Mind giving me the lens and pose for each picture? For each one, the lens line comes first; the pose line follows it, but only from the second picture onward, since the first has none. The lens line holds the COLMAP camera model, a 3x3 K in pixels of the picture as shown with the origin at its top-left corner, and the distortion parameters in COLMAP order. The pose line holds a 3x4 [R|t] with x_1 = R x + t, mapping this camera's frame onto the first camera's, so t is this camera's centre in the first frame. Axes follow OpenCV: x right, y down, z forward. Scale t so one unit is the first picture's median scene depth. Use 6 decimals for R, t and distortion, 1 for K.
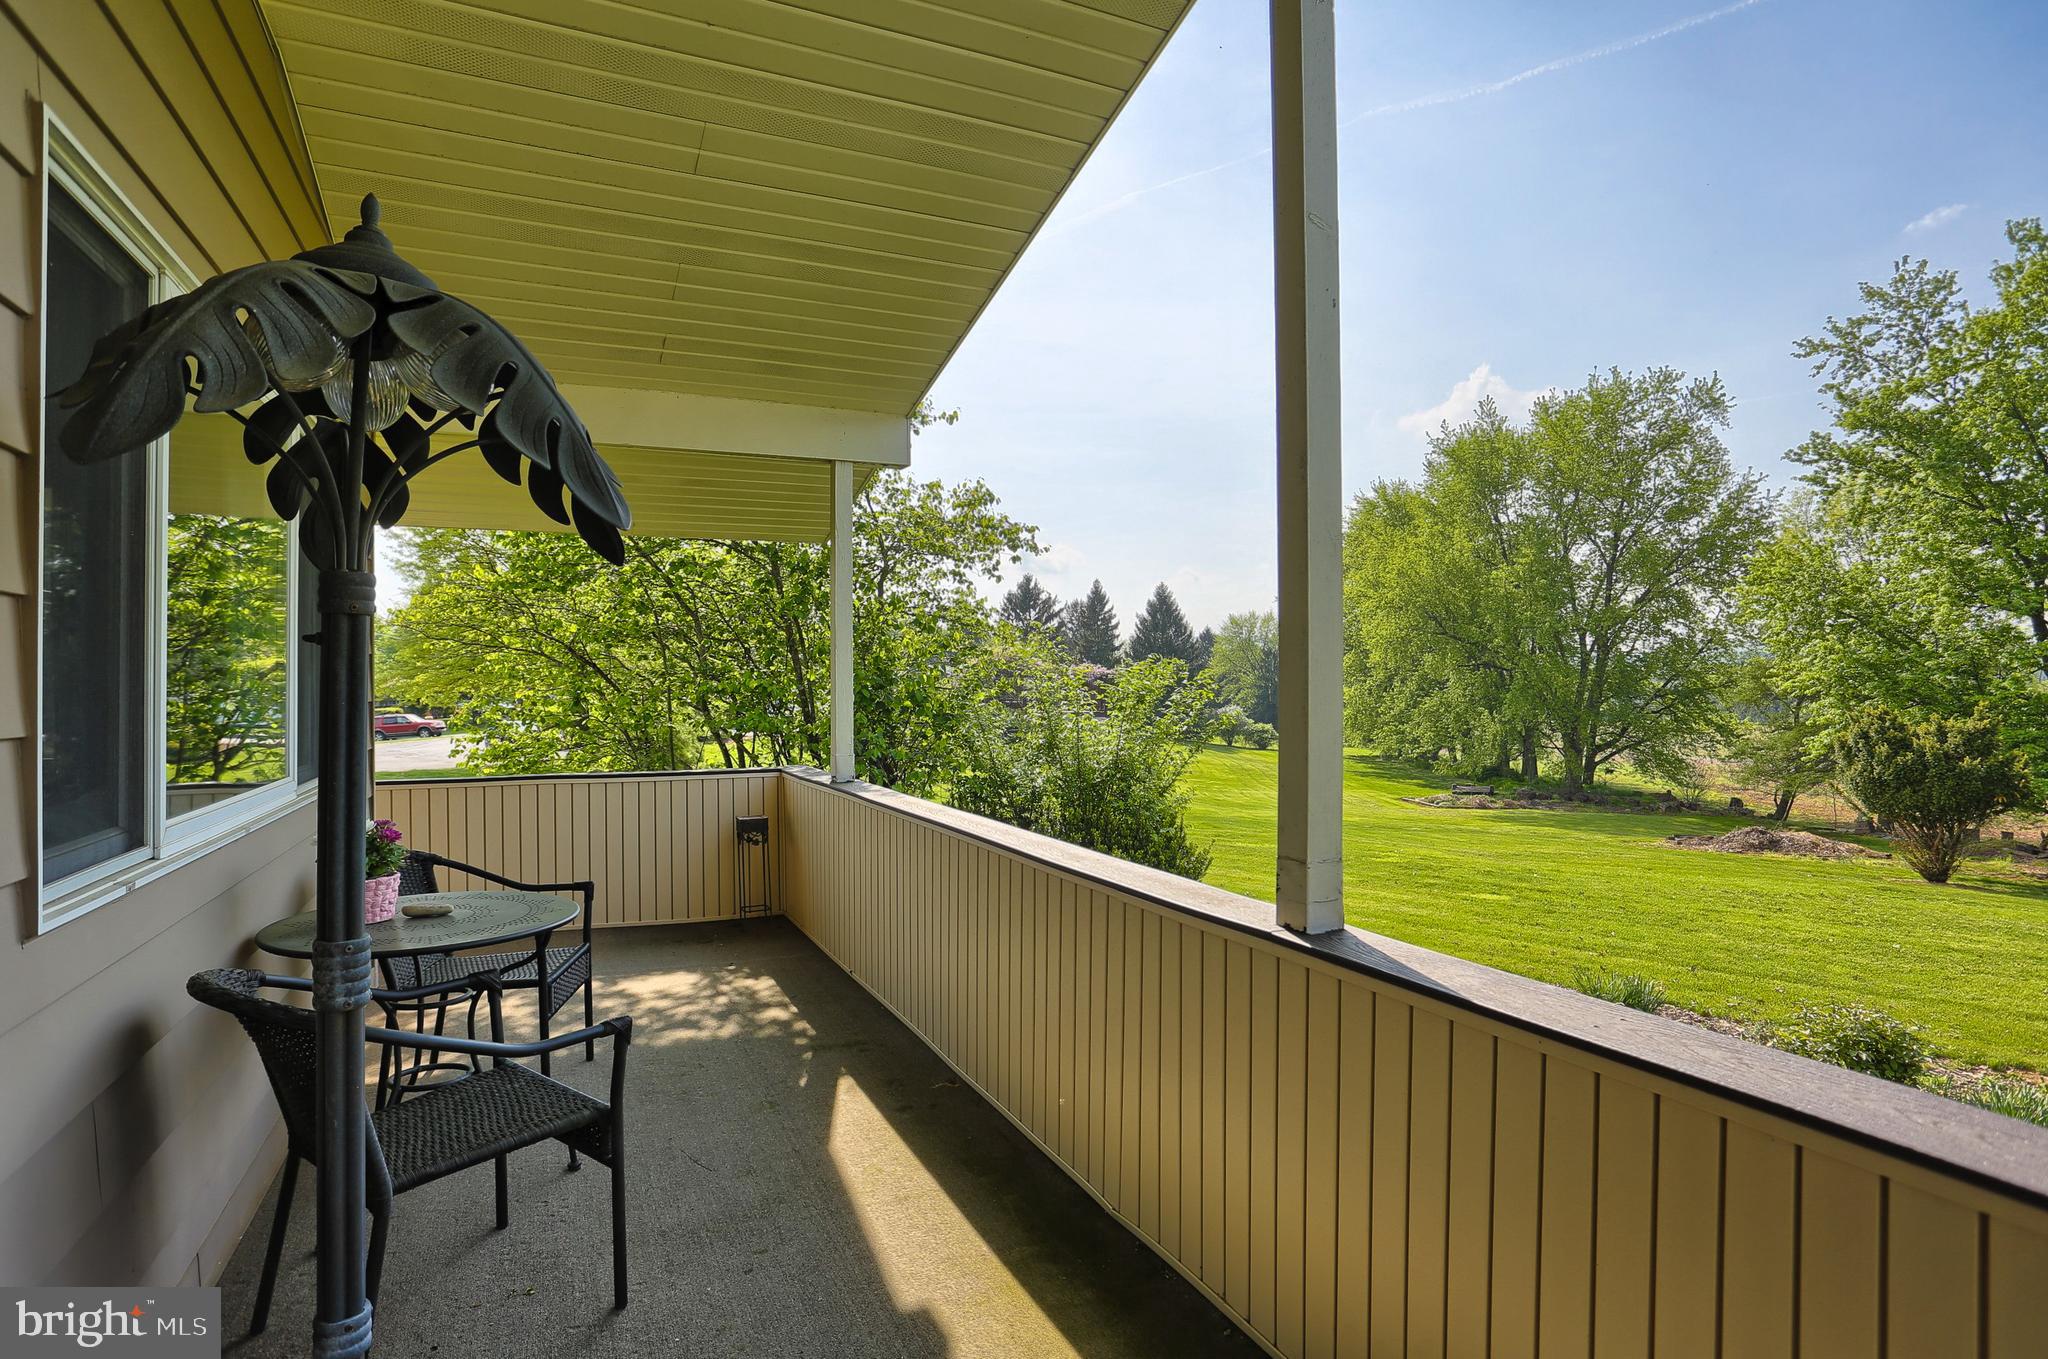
lens RADIAL K [[982.8, 0, 1024.0], [0, 982.8, 679.5], [0, 0, 1]] dist [-0.000236, -0.000140]
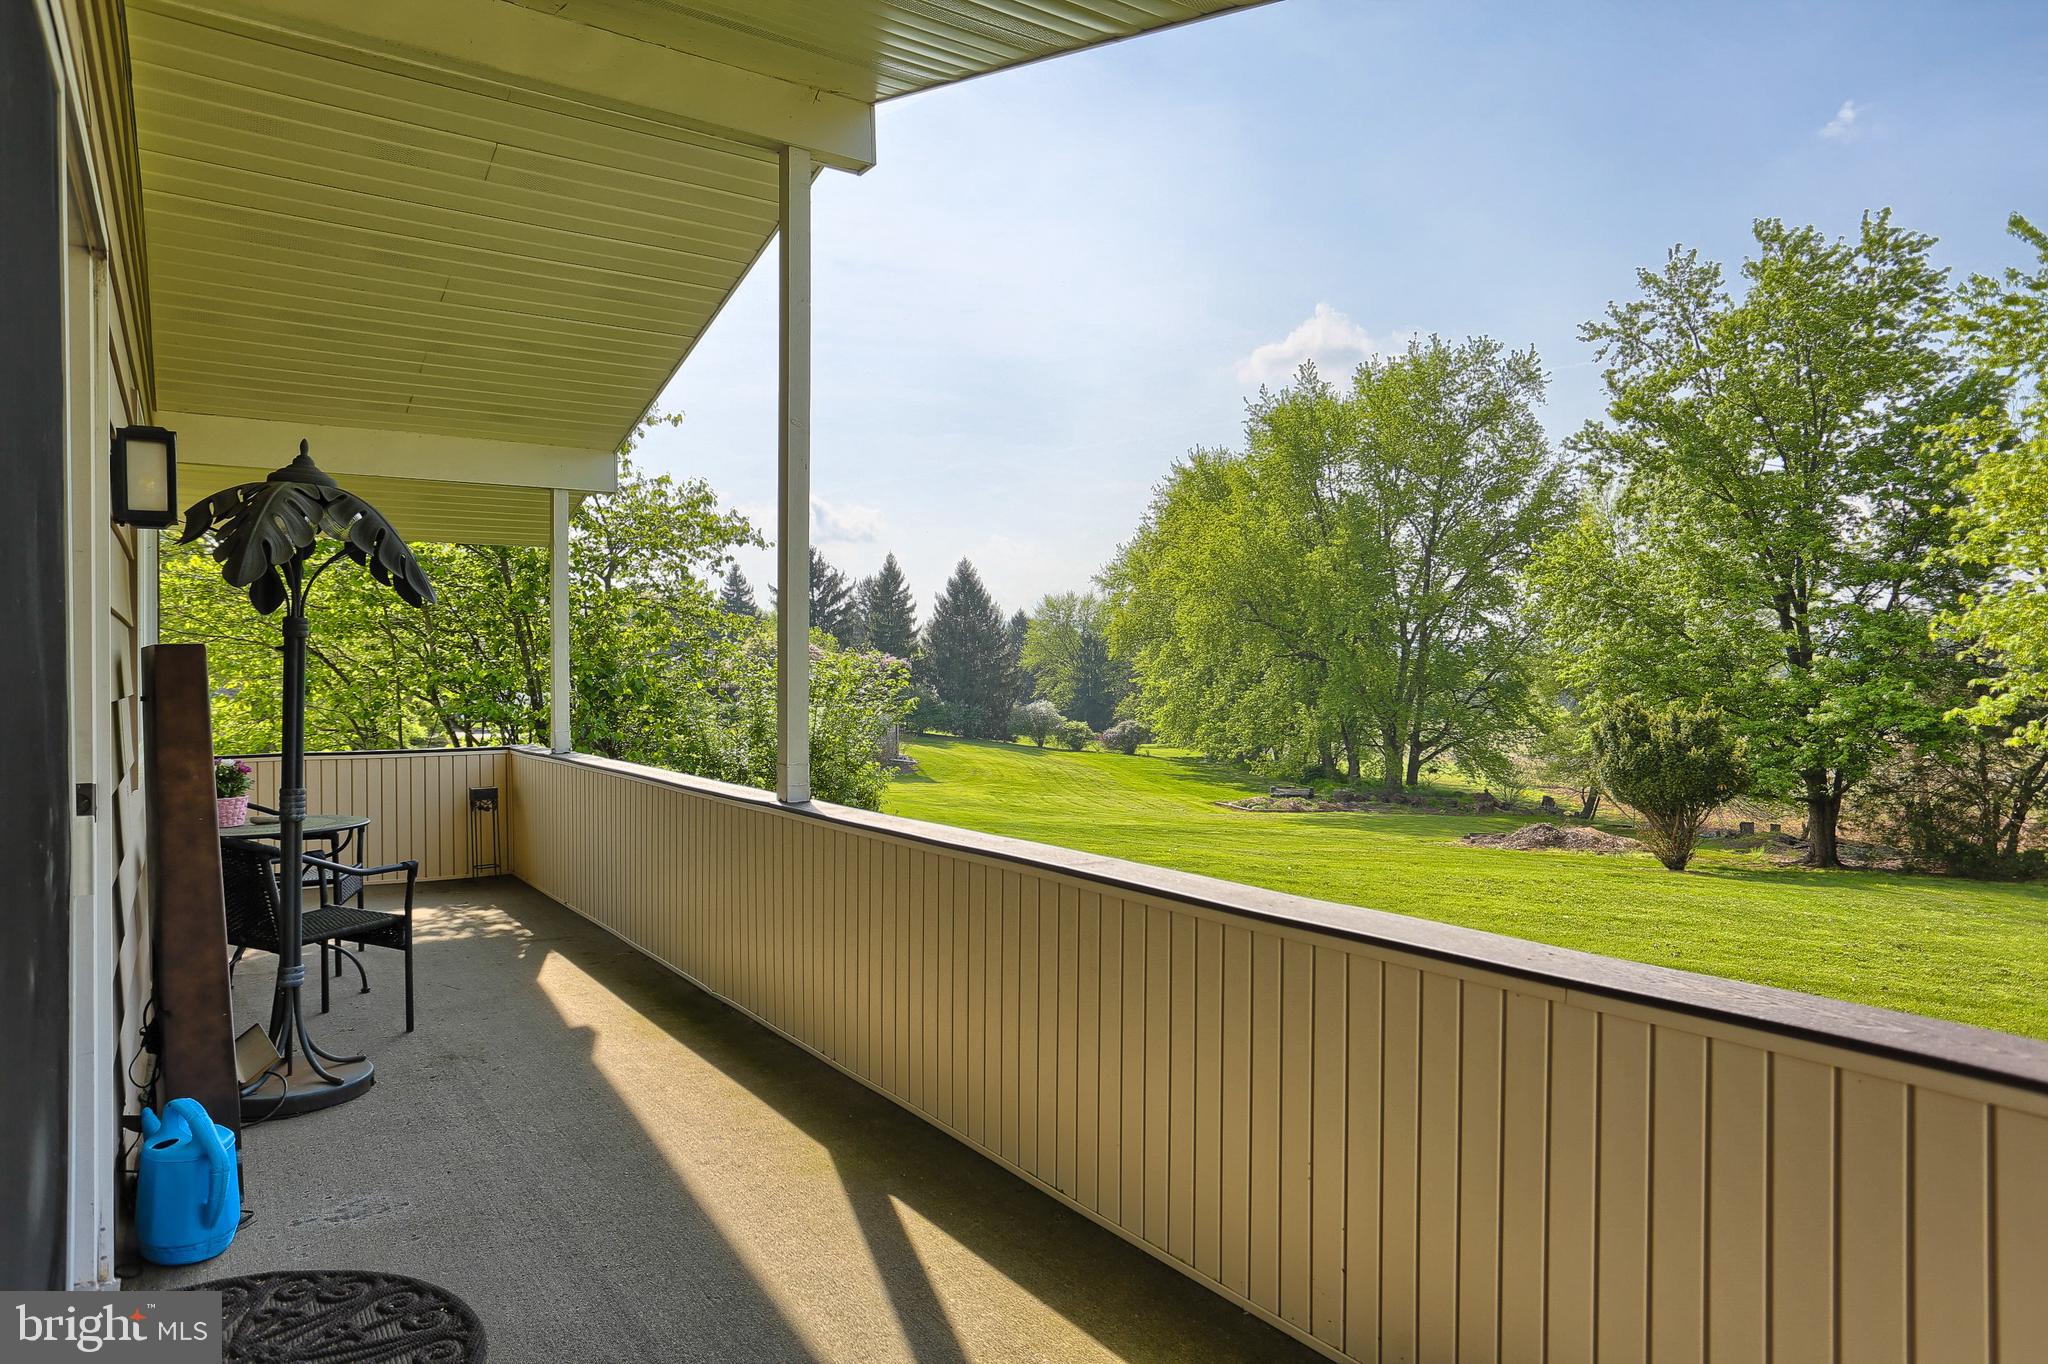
lens RADIAL K [[1486.5, 0, 1024.0], [0, 1486.5, 682.0], [0, 0, 1]] dist [-0.024559, 0.003440]
pose [[0.996285, 0.000696, 0.086117, 0.098196], [-0.001289, 0.999976, 0.006834, 0.001133], [-0.086110, -0.006919, 0.996262, -0.374661]]
